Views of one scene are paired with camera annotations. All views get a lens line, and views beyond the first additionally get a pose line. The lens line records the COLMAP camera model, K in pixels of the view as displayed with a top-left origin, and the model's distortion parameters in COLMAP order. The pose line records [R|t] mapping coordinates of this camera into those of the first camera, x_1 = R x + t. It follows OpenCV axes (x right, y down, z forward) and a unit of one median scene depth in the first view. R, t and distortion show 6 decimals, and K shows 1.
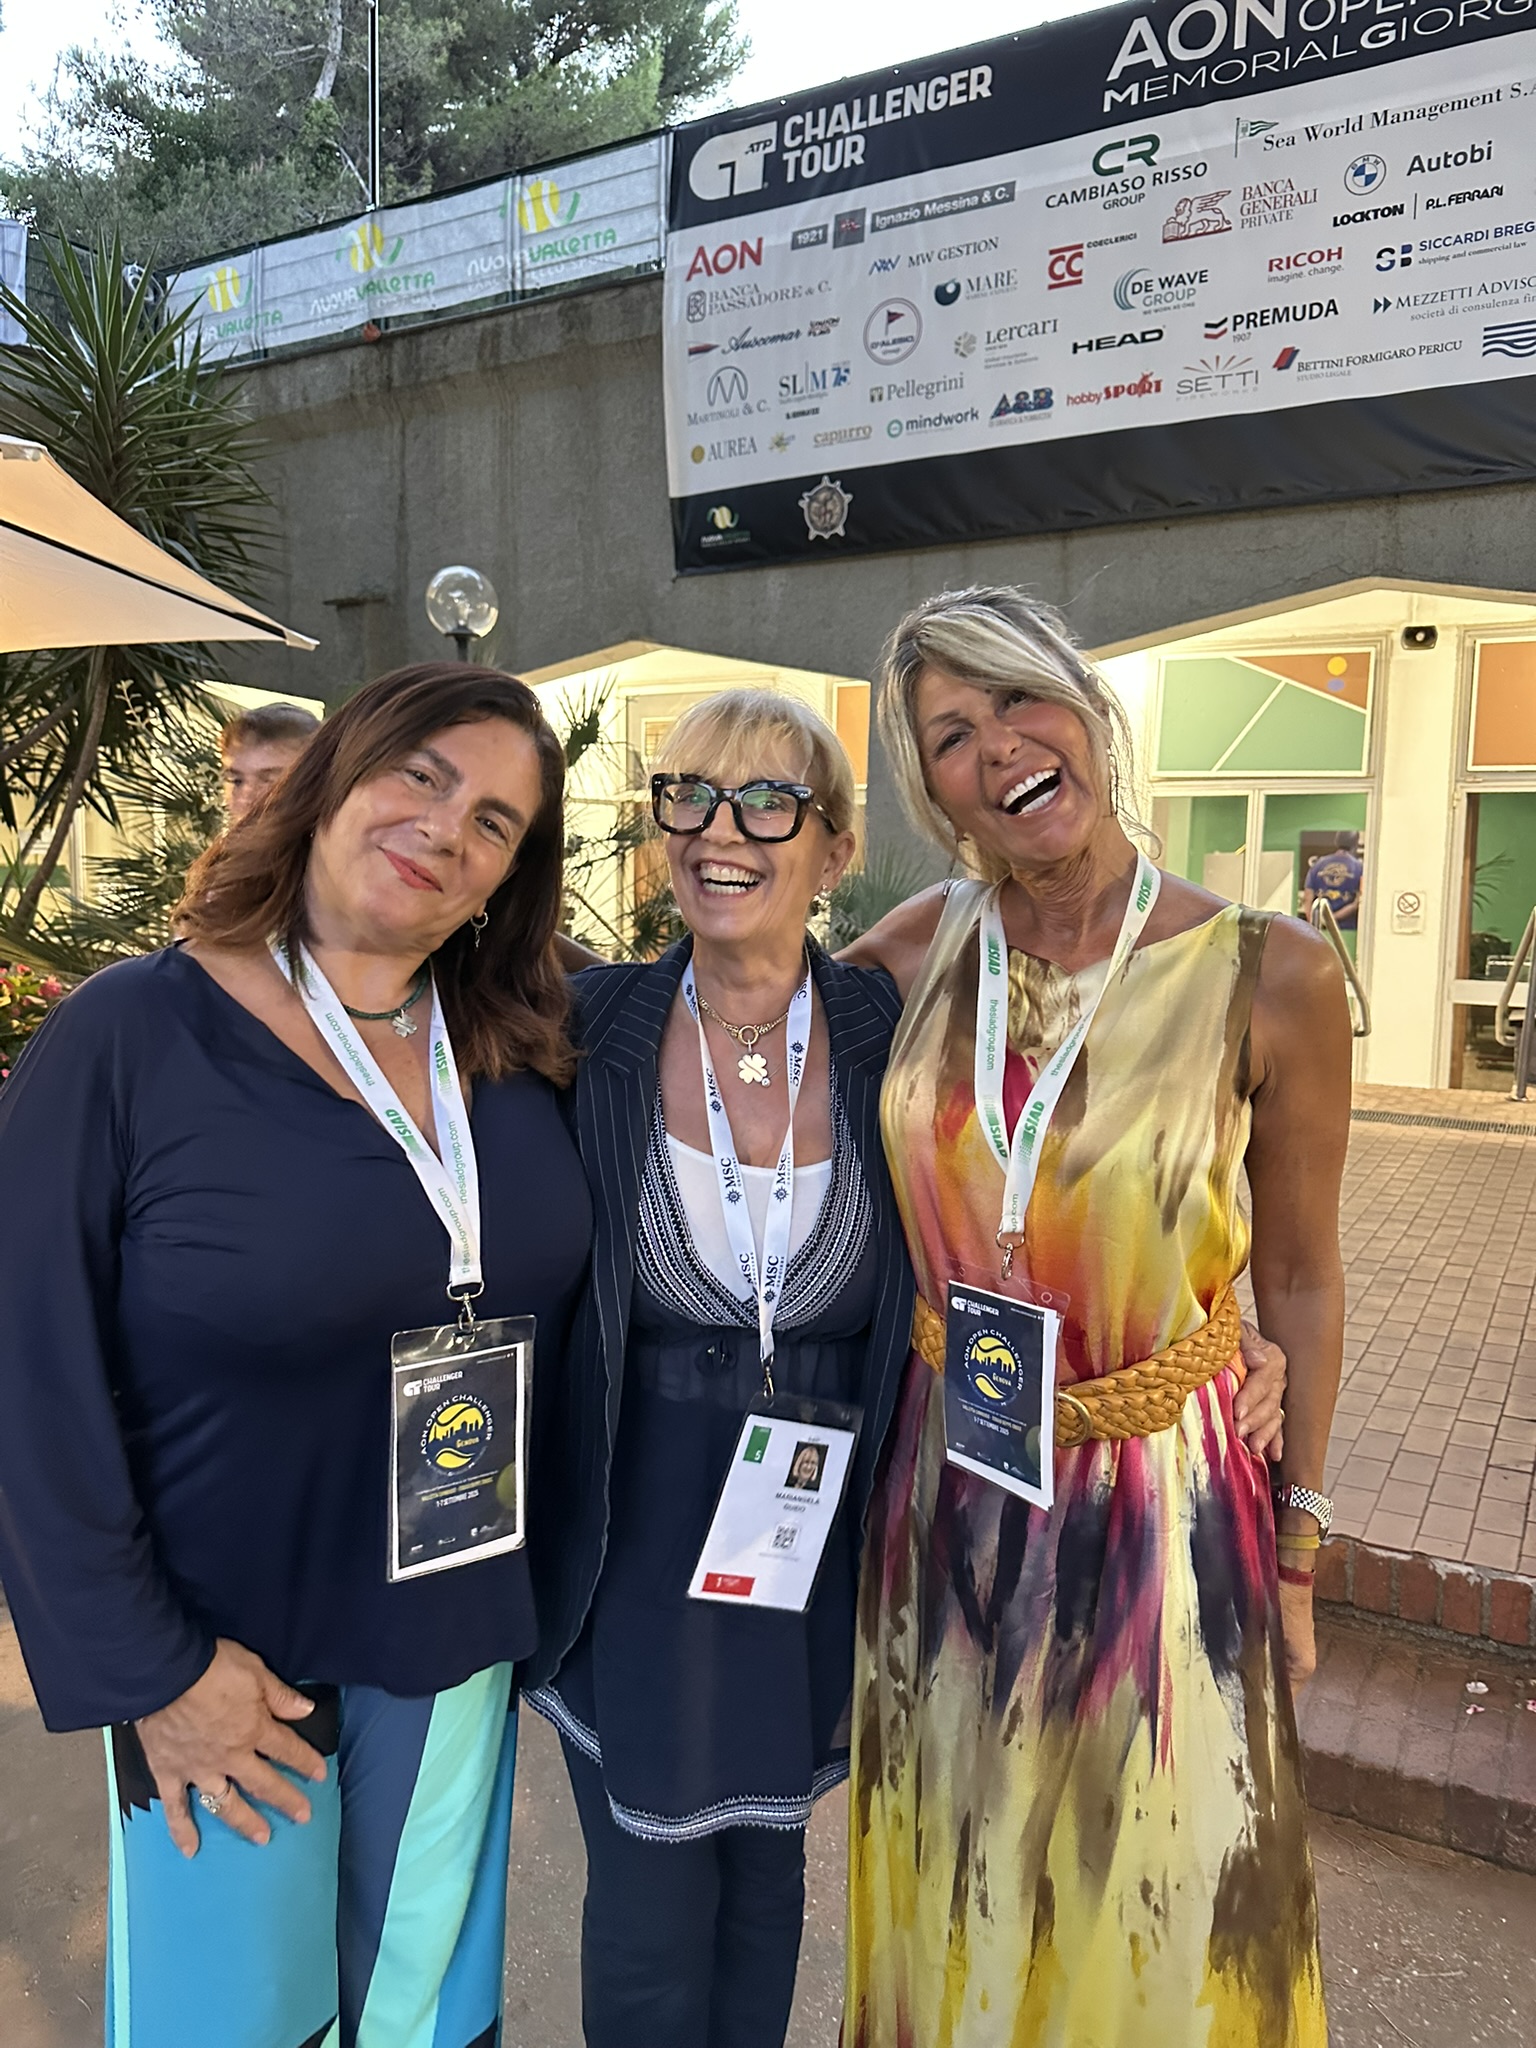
lens RADIAL K [[1453.4, 0, 774.4], [0, 1453.4, 1023.1], [0, 0, 1]] dist [-0.012086, -0.008601]
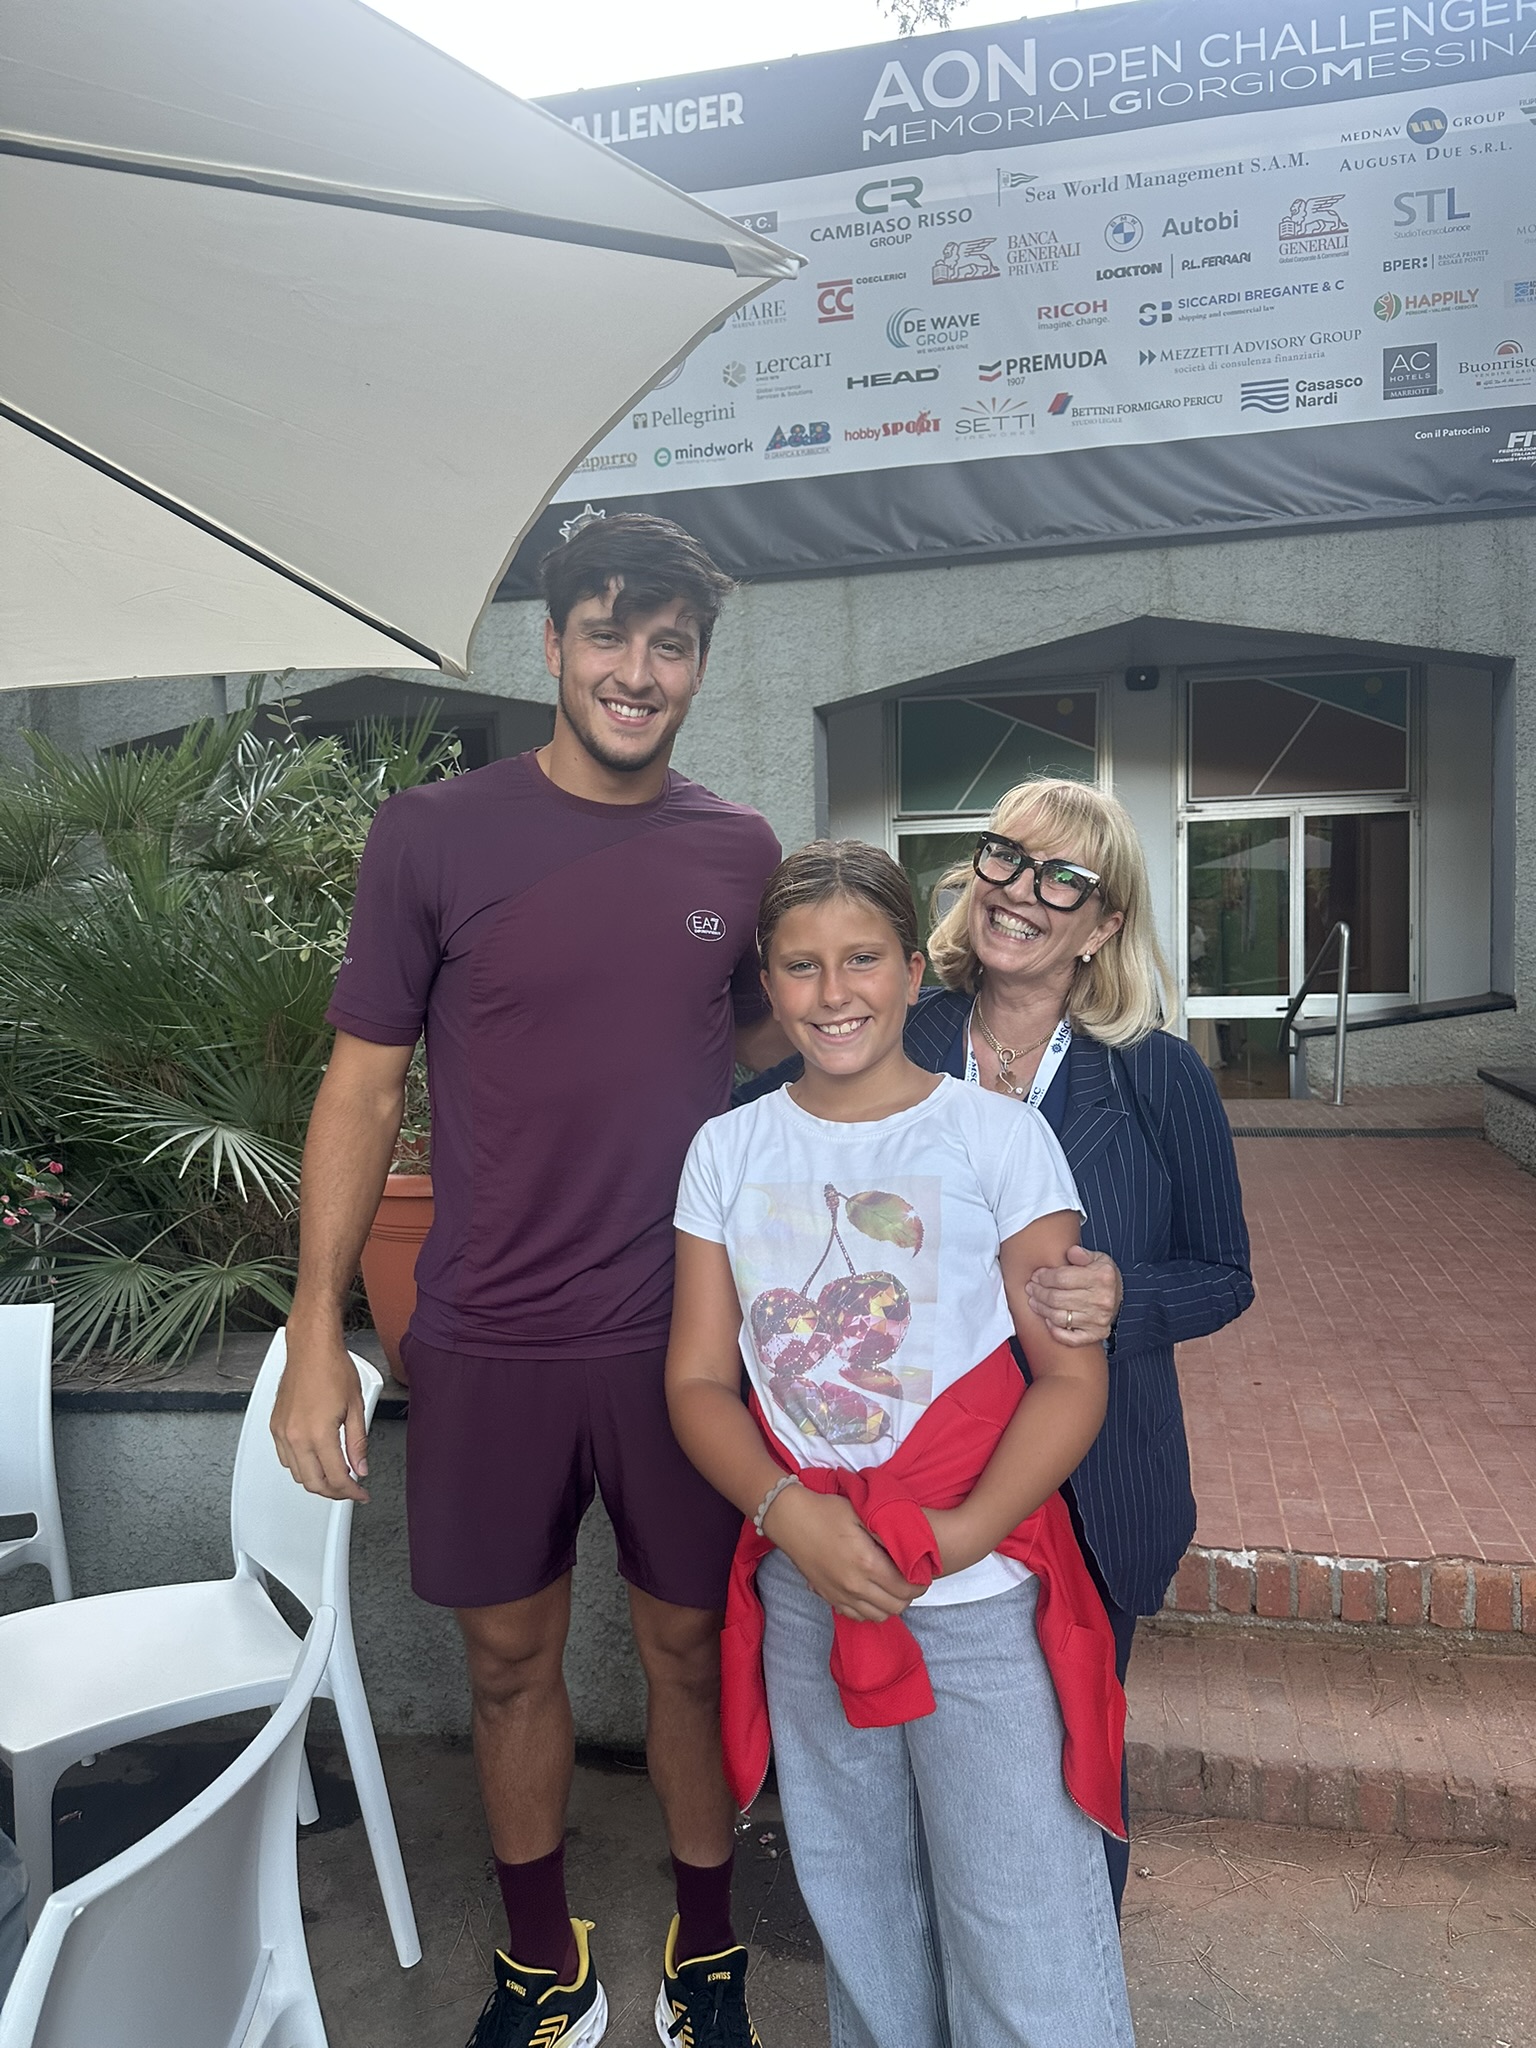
lens RADIAL K [[1453.4, 0, 765.5], [0, 1453.4, 1029.2], [0, 0, 1]] dist [-0.012086, -0.008601]
pose [[0.956527, -0.063670, 0.284609, -0.161282], [0.072592, 0.997143, -0.020897, -0.009931], [-0.282466, 0.040649, 0.958416, 0.087721]]
